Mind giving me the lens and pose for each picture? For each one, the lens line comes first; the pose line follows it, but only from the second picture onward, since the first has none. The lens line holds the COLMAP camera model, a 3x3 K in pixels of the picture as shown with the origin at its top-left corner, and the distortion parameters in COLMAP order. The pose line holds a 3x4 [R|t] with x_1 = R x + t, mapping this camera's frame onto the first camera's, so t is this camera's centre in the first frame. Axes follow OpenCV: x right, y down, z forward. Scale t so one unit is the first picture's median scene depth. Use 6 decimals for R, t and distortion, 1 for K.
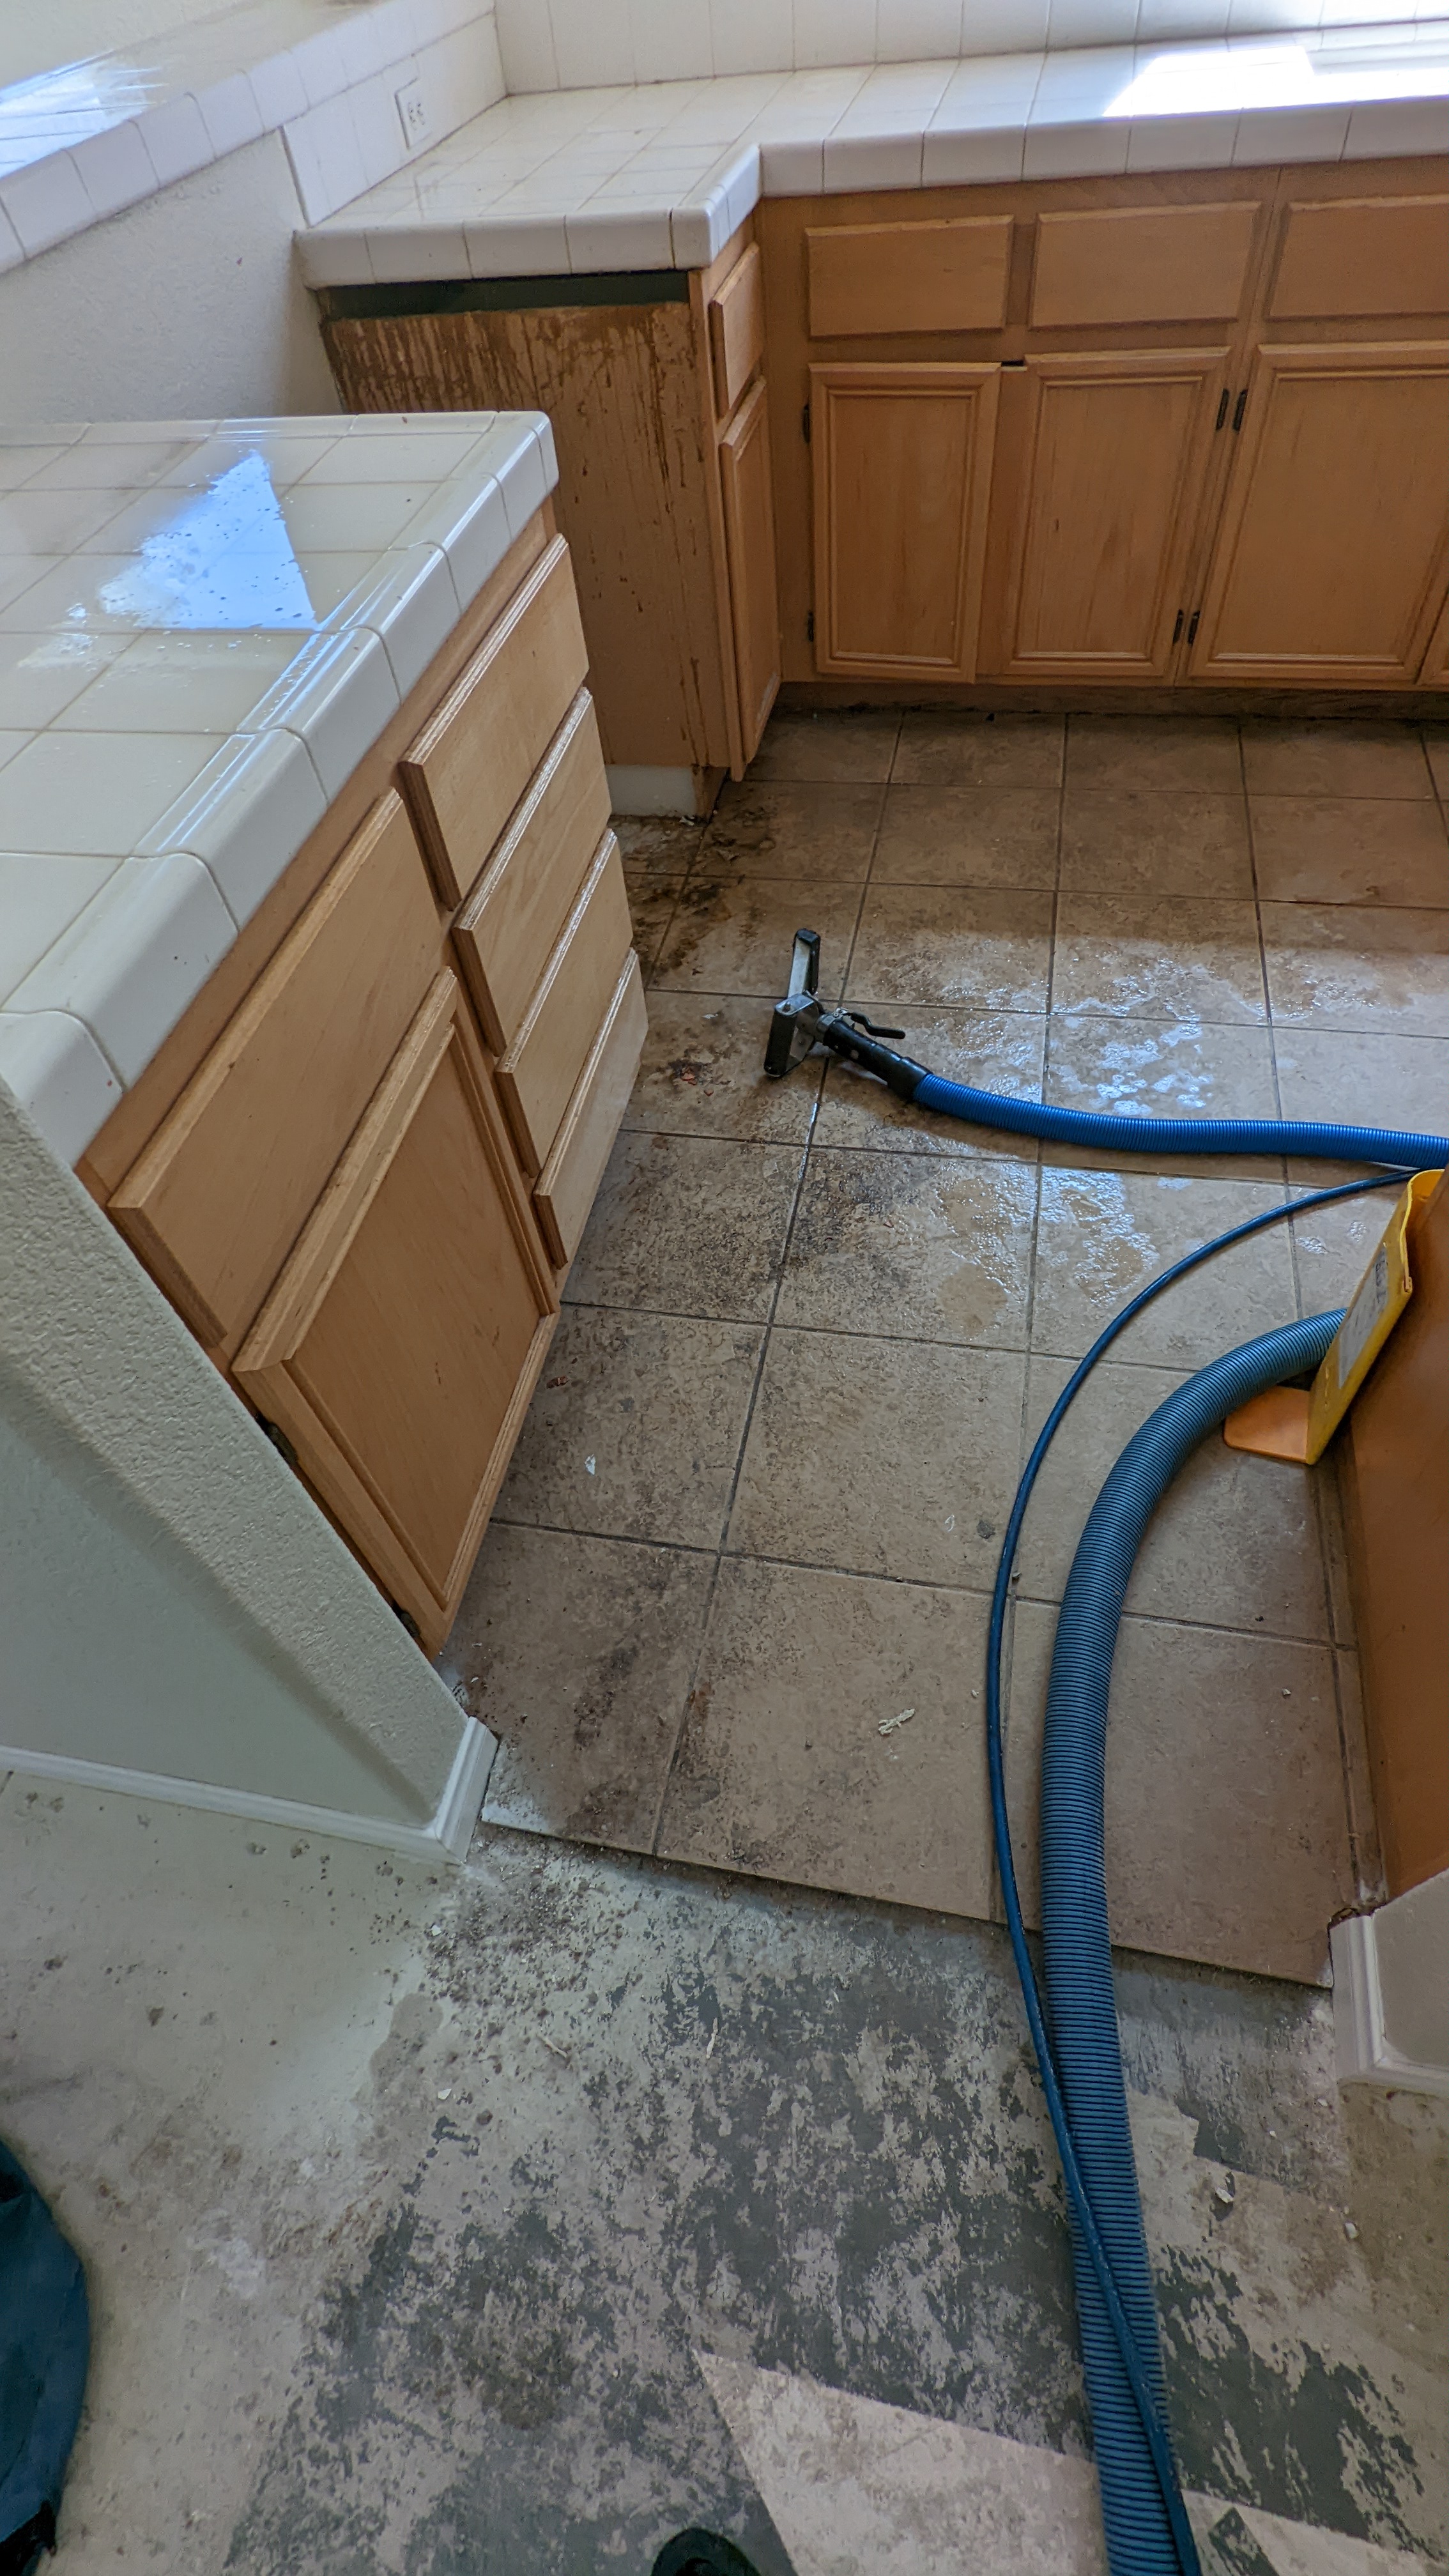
lens RADIAL K [[1224.8, 0, 724.4], [0, 1224.8, 1266.0], [0, 0, 1]] dist [0.002521, 0.000800]
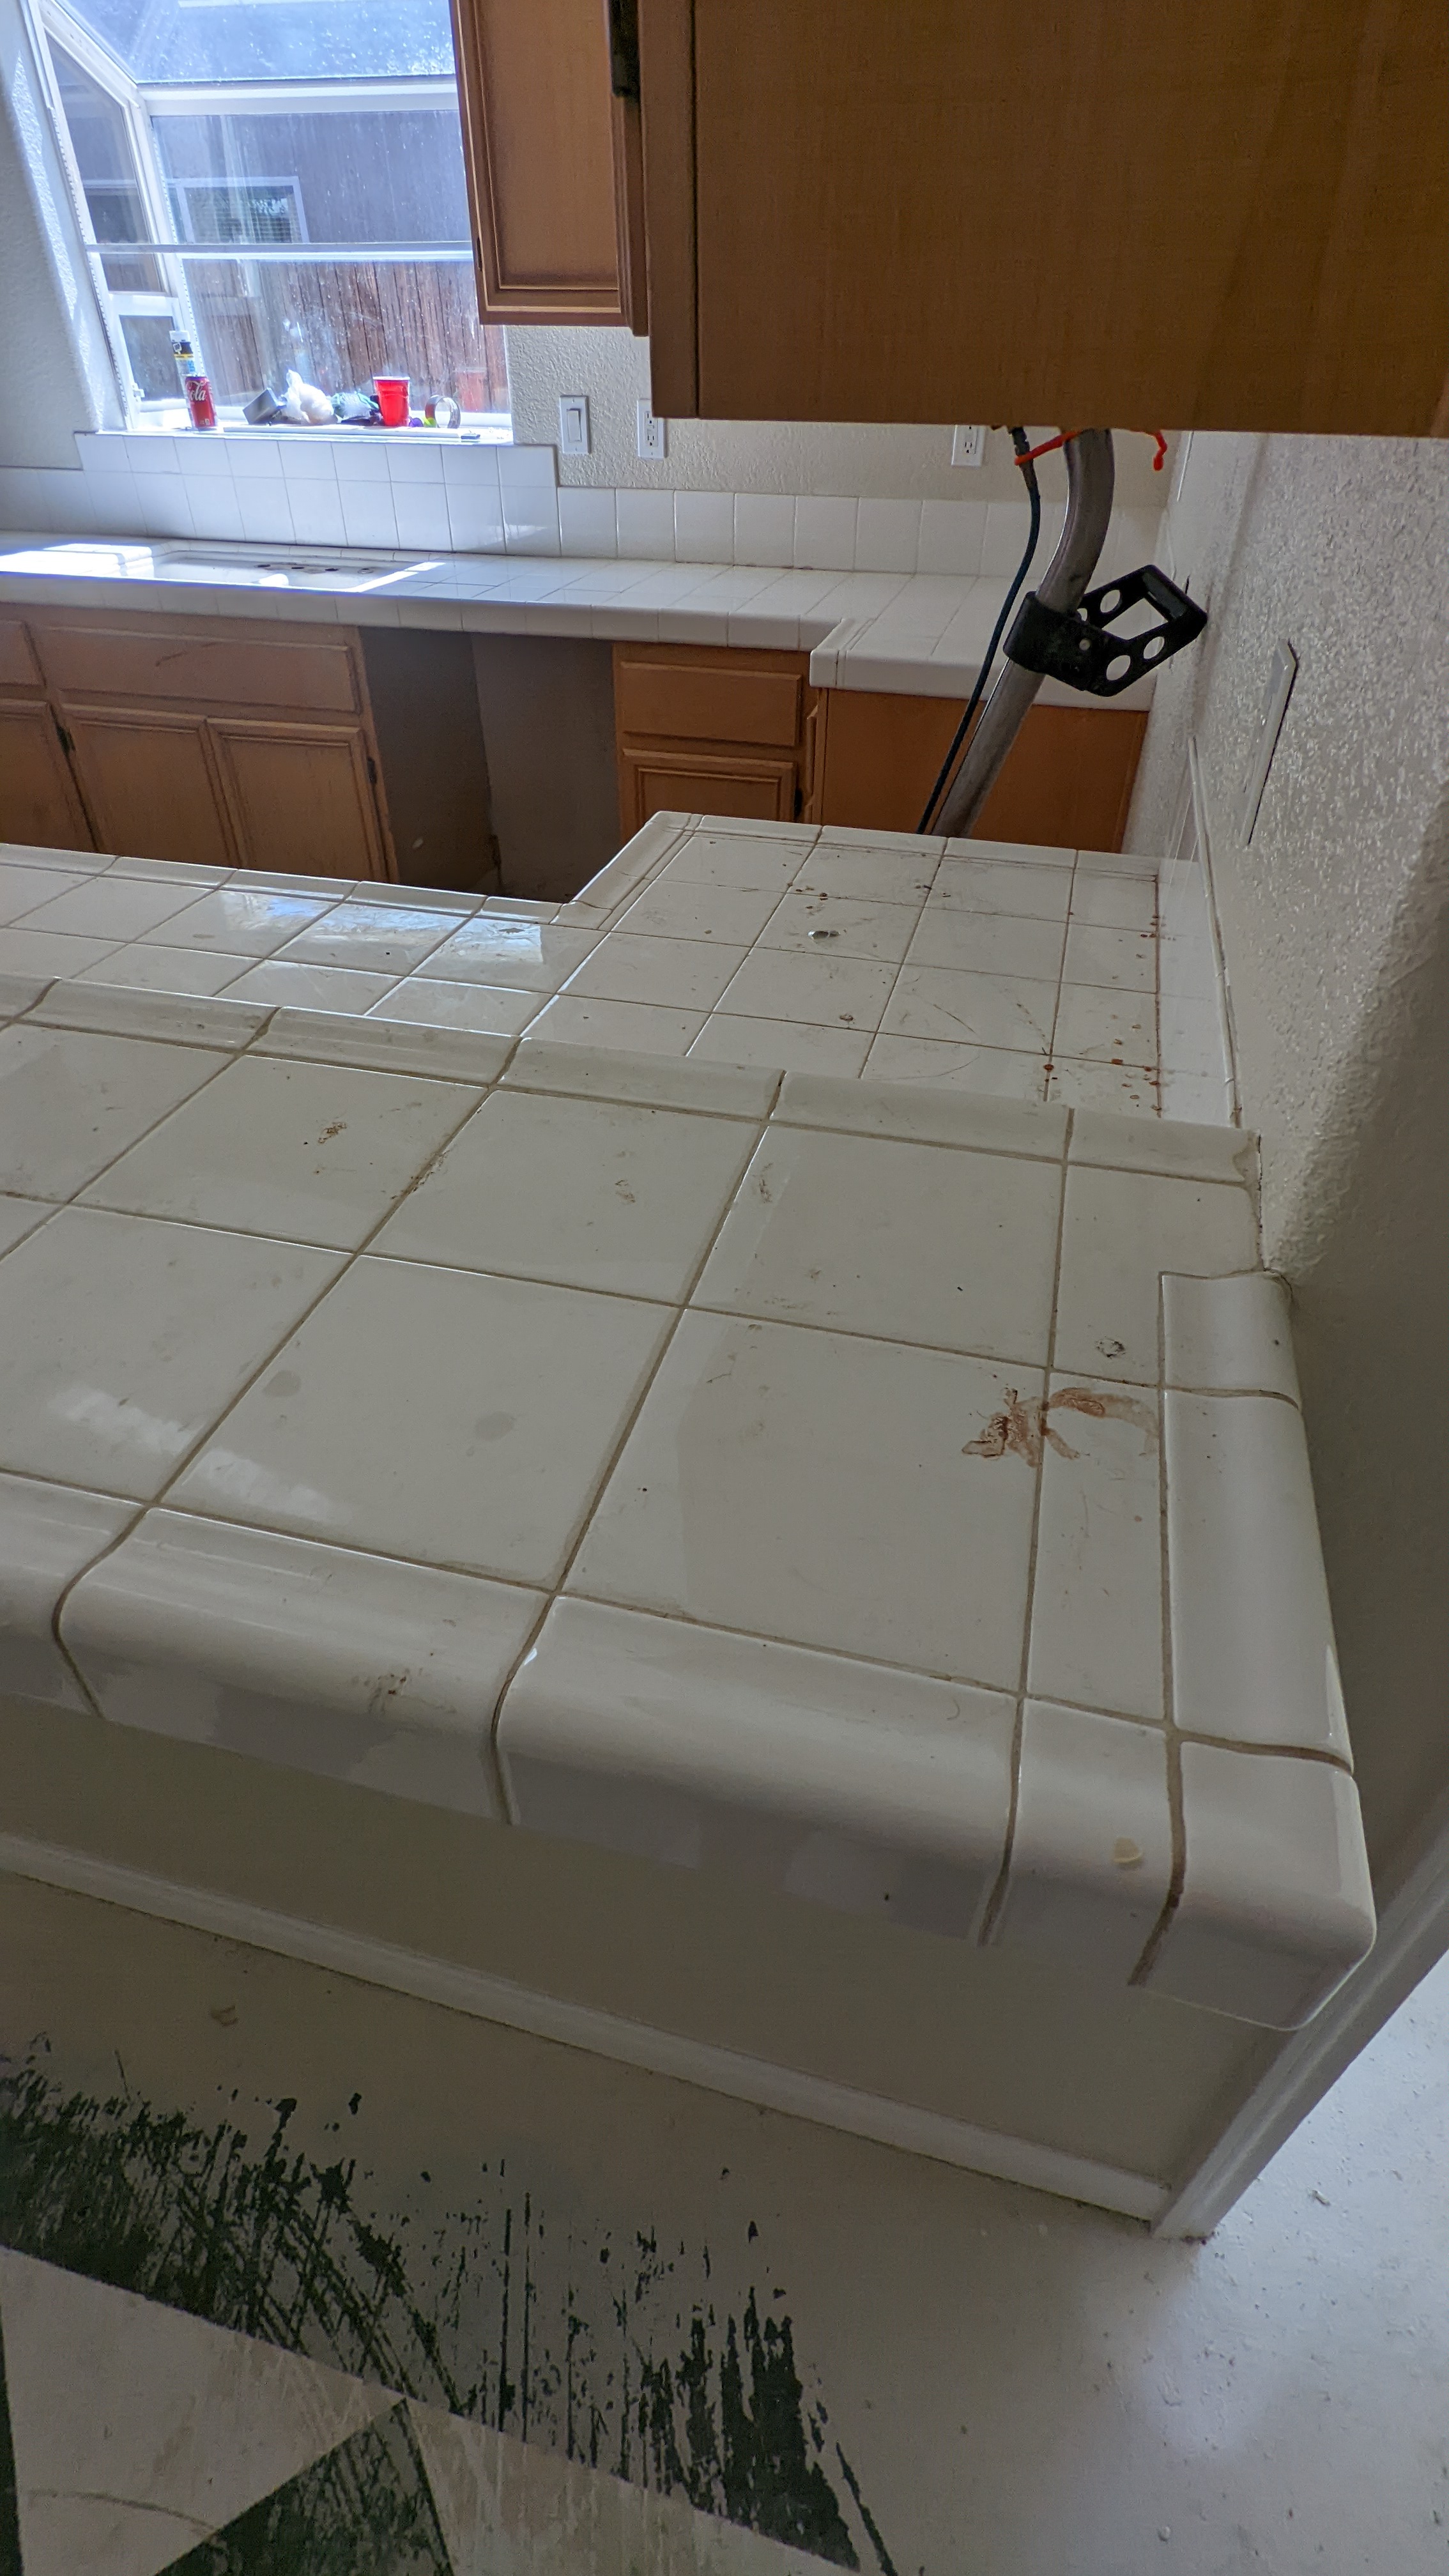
lens RADIAL K [[1203.6, 0, 724.5], [0, 1203.6, 1288.0], [0, 0, 1]] dist [-0.001085, 0.000631]
pose [[0.994150, 0.107911, 0.004518, 1.417289], [-0.104375, 0.970641, -0.216706, 0.225887], [-0.027770, 0.214967, 0.976226, -0.374713]]
